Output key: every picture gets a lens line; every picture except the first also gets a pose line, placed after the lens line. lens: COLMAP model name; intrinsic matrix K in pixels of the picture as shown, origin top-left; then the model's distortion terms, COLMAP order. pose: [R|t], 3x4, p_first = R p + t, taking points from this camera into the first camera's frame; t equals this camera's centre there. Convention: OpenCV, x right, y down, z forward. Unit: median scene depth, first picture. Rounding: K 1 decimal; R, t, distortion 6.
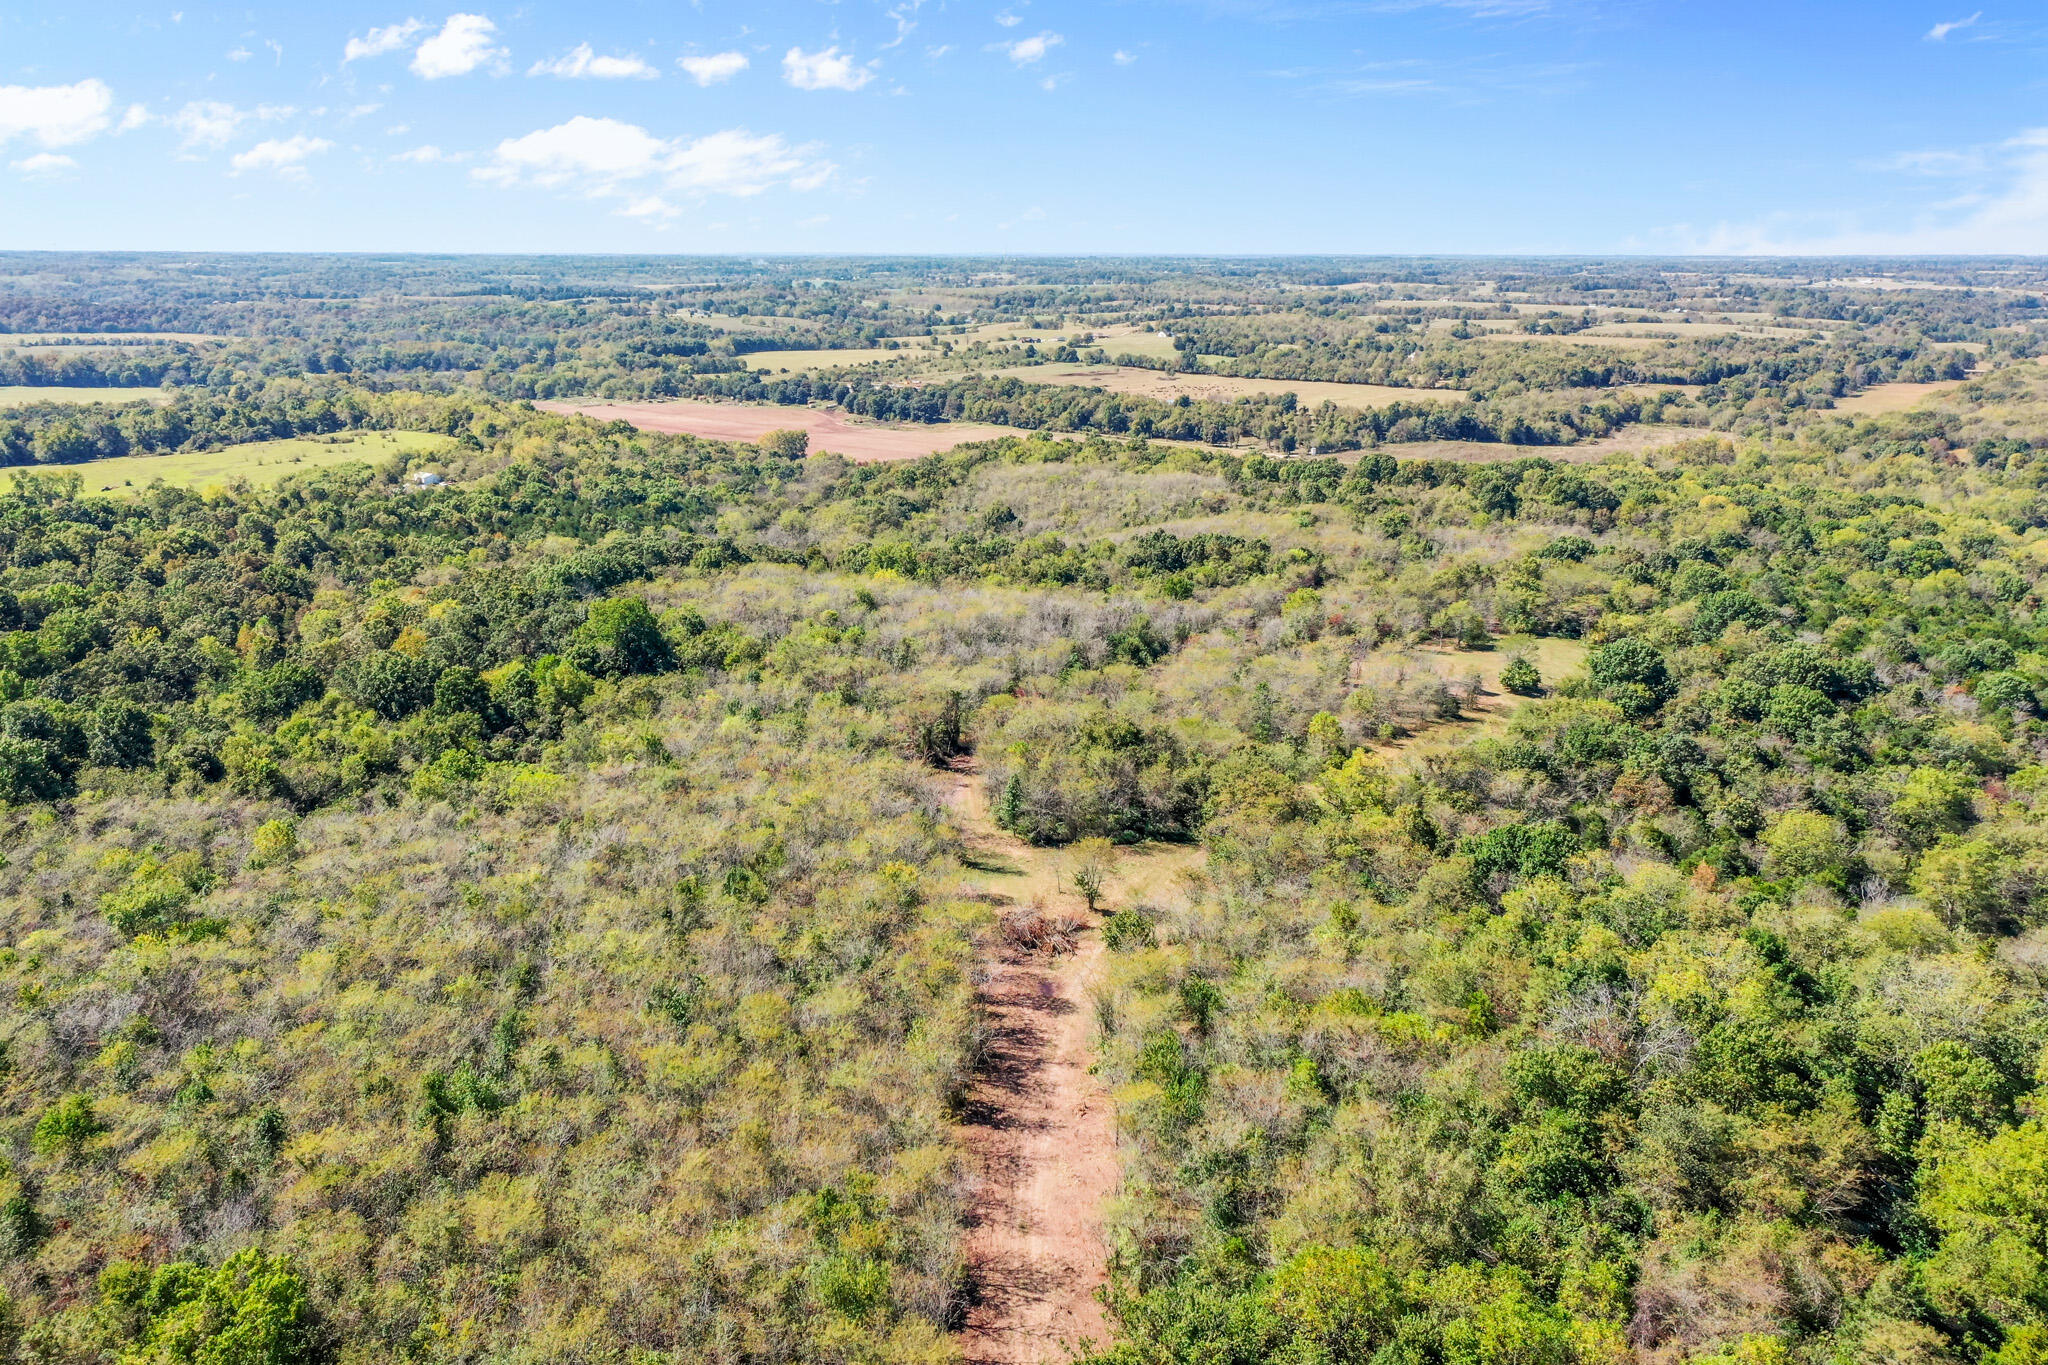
lens RADIAL K [[1672.6, 0, 1041.0], [0, 1672.6, 678.1], [0, 0, 1]] dist [0.023145, -0.003320]
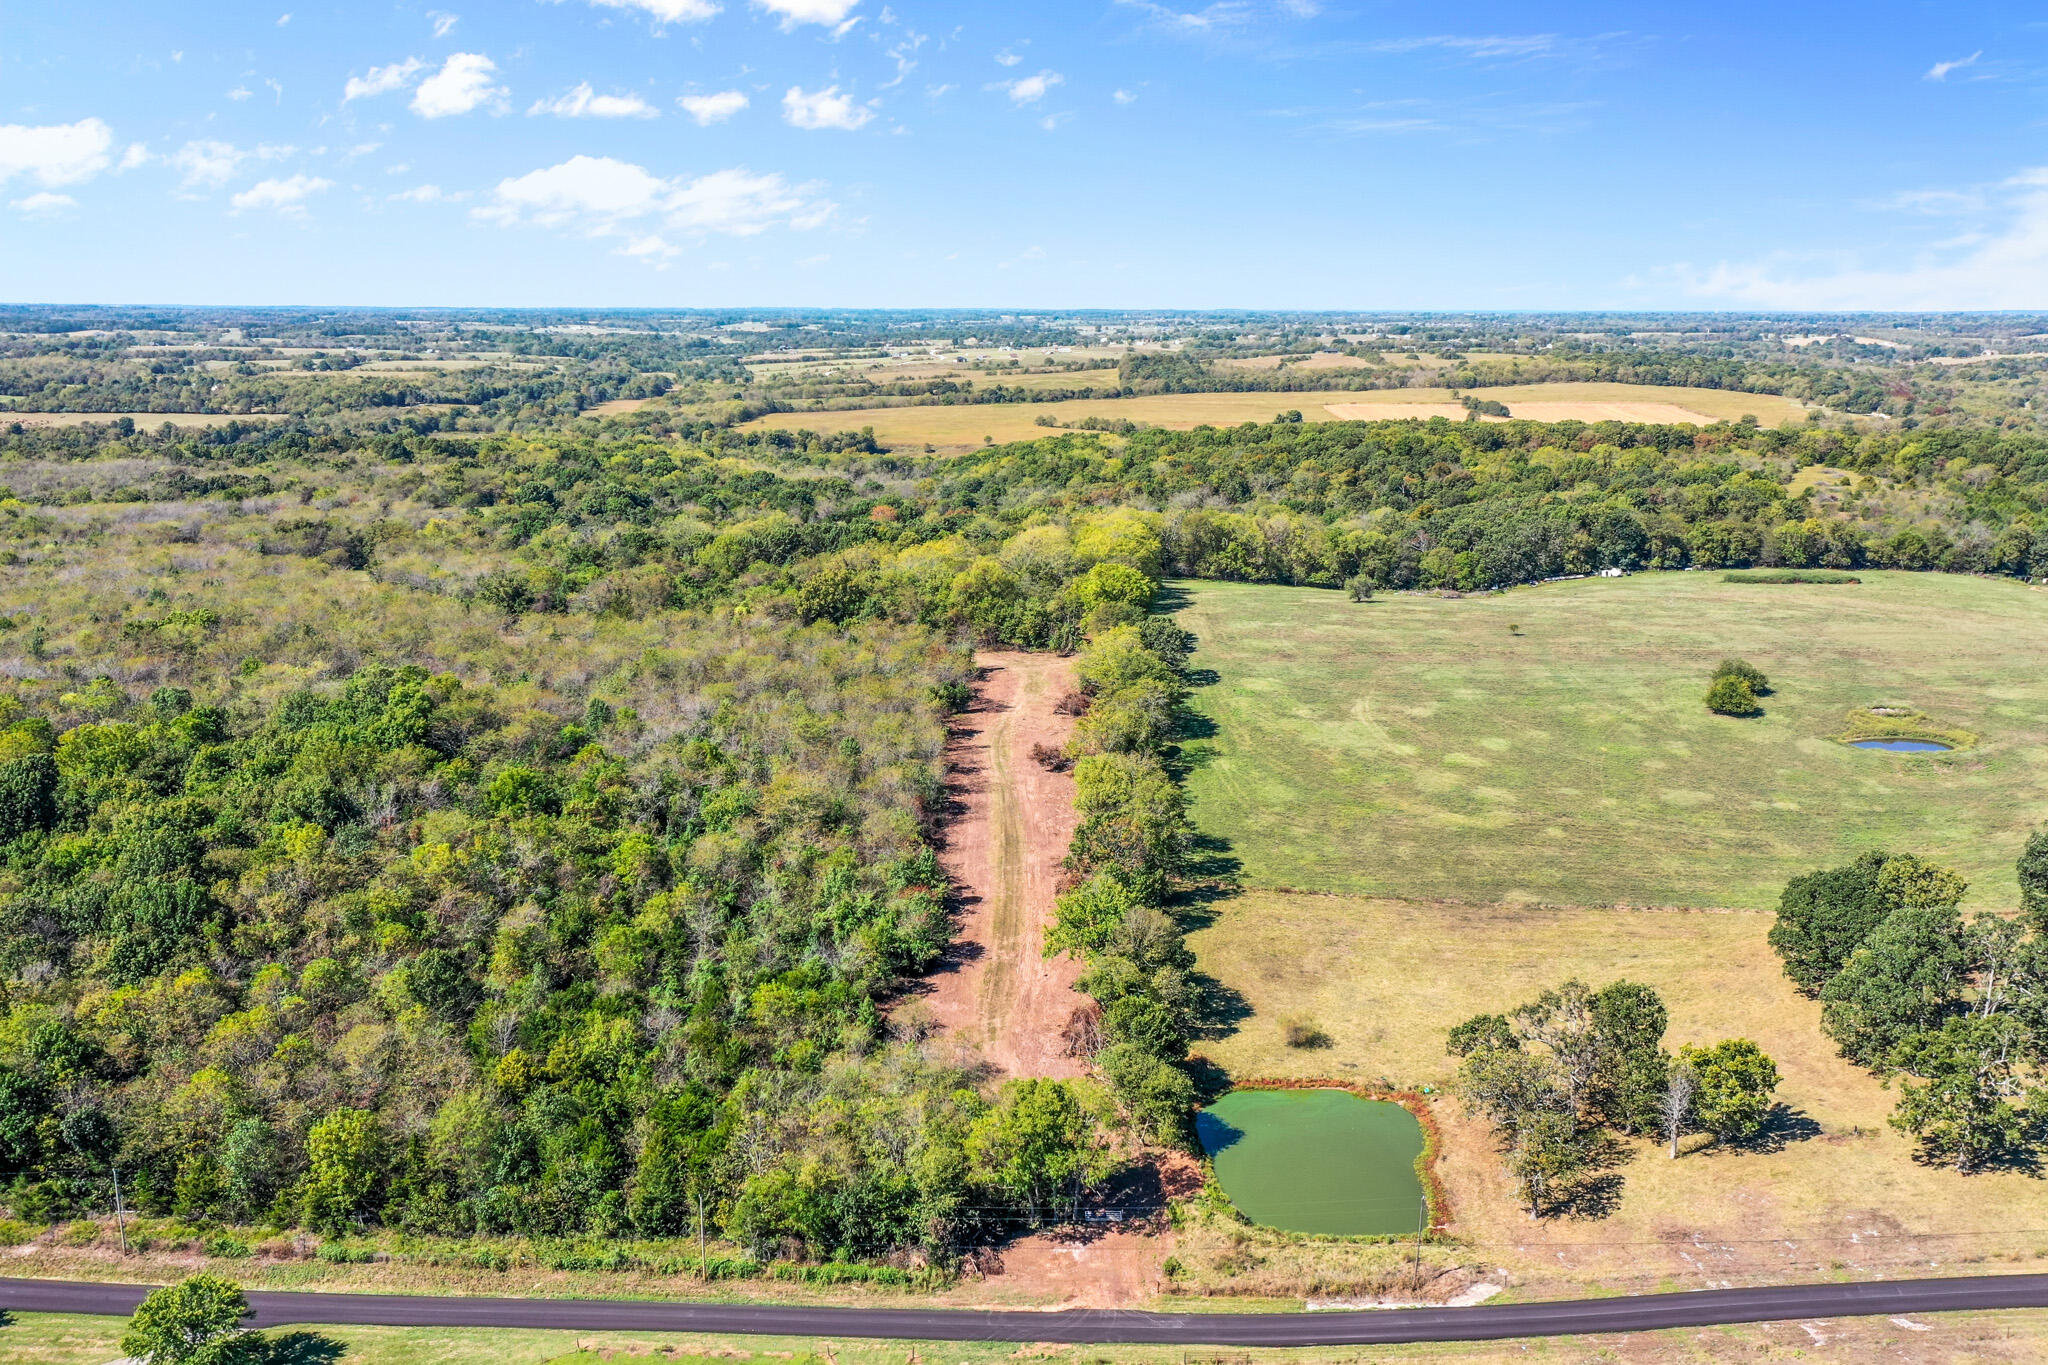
lens RADIAL K [[1631.1, 0, 1032.6], [0, 1631.1, 689.3], [0, 0, 1]] dist [0.015476, 0.016298]
pose [[0.755984, -0.151073, 0.636919, -0.086570], [0.162157, 0.985897, 0.041378, 0.044203], [-0.634188, 0.072000, 0.769819, -0.153384]]
